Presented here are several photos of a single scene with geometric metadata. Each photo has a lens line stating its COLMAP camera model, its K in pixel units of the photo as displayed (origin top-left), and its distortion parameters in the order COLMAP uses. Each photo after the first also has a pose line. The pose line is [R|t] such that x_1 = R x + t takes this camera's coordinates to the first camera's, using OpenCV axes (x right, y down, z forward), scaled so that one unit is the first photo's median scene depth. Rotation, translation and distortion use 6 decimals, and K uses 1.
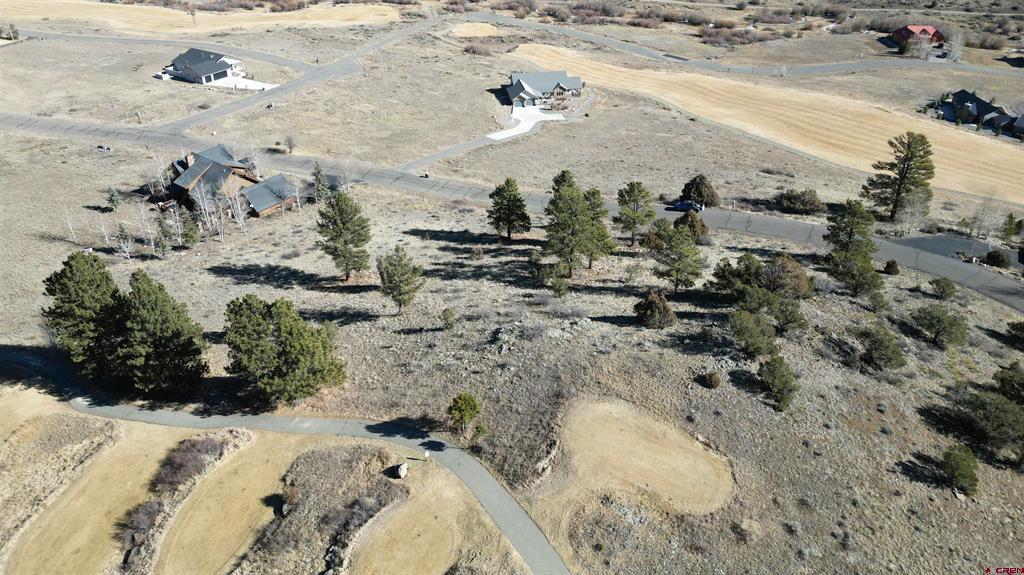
lens RADIAL K [[711.3, 0, 512.5], [0, 711.3, 199.0], [0, 0, 1]] dist [0.057628, -0.002375]
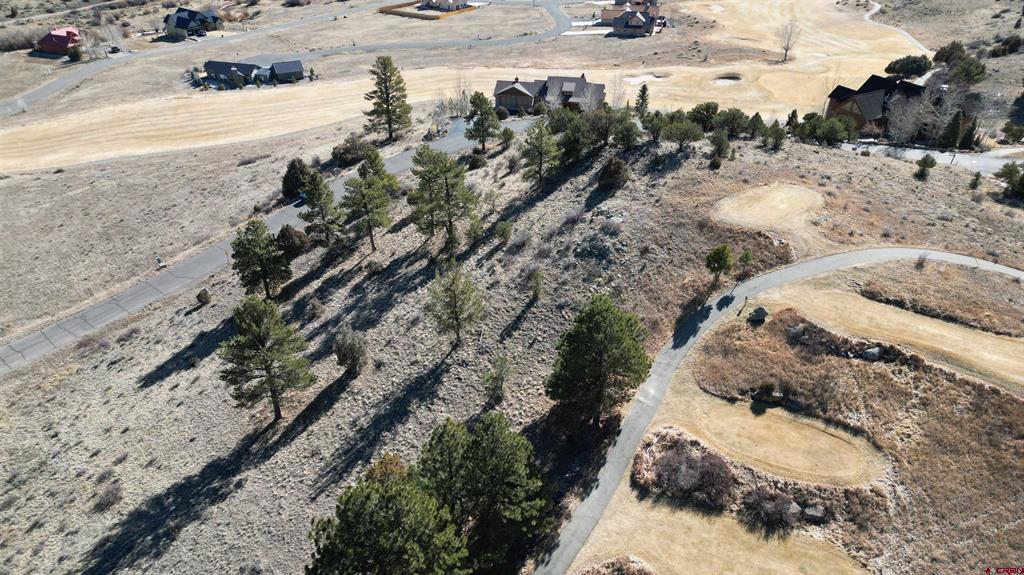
lens RADIAL K [[727.8, 0, 516.5], [0, 727.8, 339.0], [0, 0, 1]] dist [0.081236, -0.076810]
pose [[0.283253, -0.554431, 0.782543, -0.681560], [0.448960, 0.797688, 0.402653, -0.131863], [-0.847468, 0.237278, 0.474865, 0.448076]]
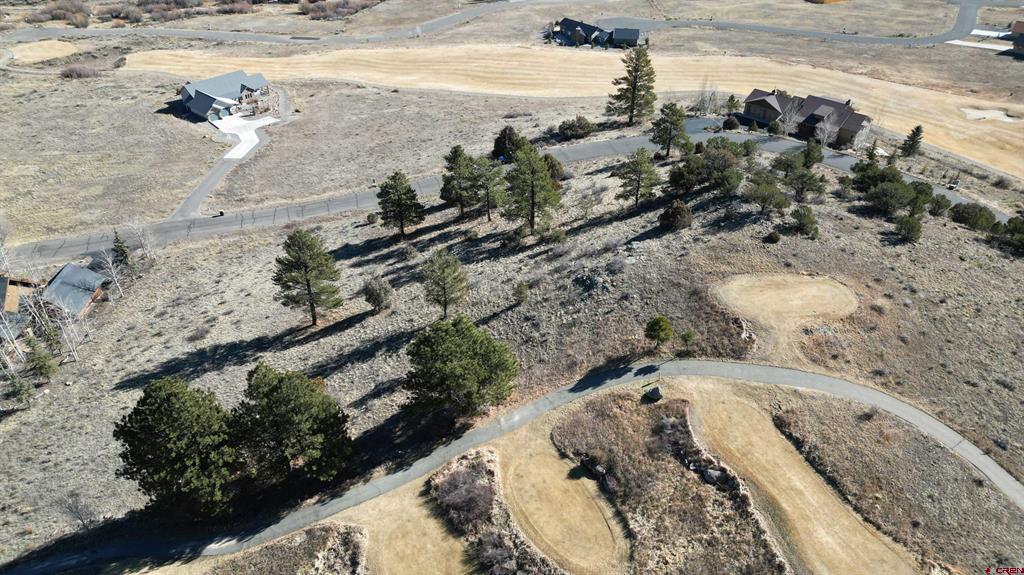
lens RADIAL K [[720.2, 0, 512.0], [0, 720.2, 287.5], [0, 0, 1]] dist [0.108568, -0.121148]
pose [[0.774305, -0.367703, 0.515021, -0.493124], [0.296218, 0.929795, 0.218488, -0.056366], [-0.559202, -0.016618, 0.828865, 0.100975]]
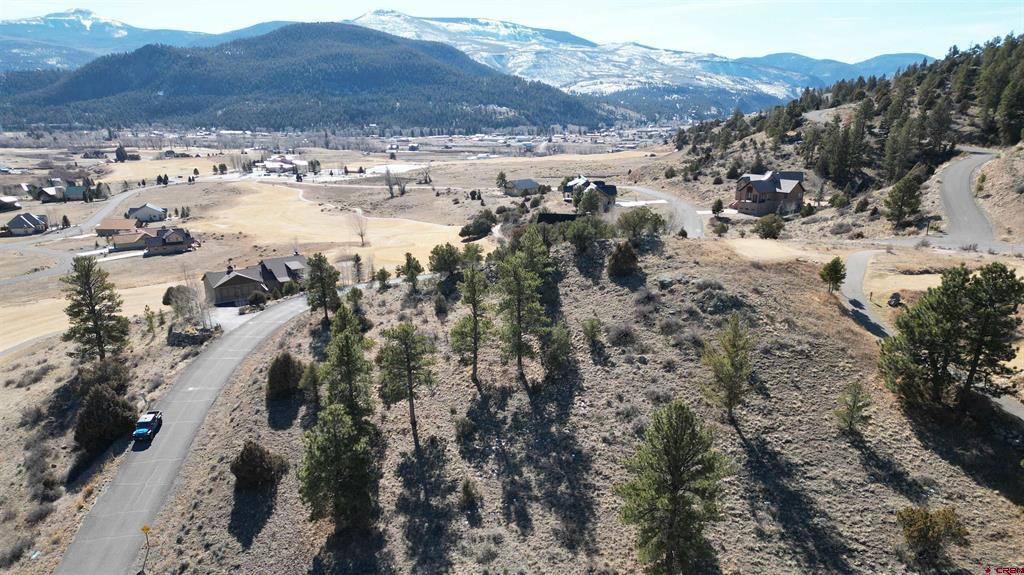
lens RADIAL K [[727.8, 0, 516.5], [0, 727.8, 339.0], [0, 0, 1]] dist [0.081236, -0.076810]
pose [[-0.505963, -0.268489, 0.819704, -0.537254], [0.403693, 0.766106, 0.500113, -0.303703], [-0.762255, 0.583948, -0.279234, 1.118069]]
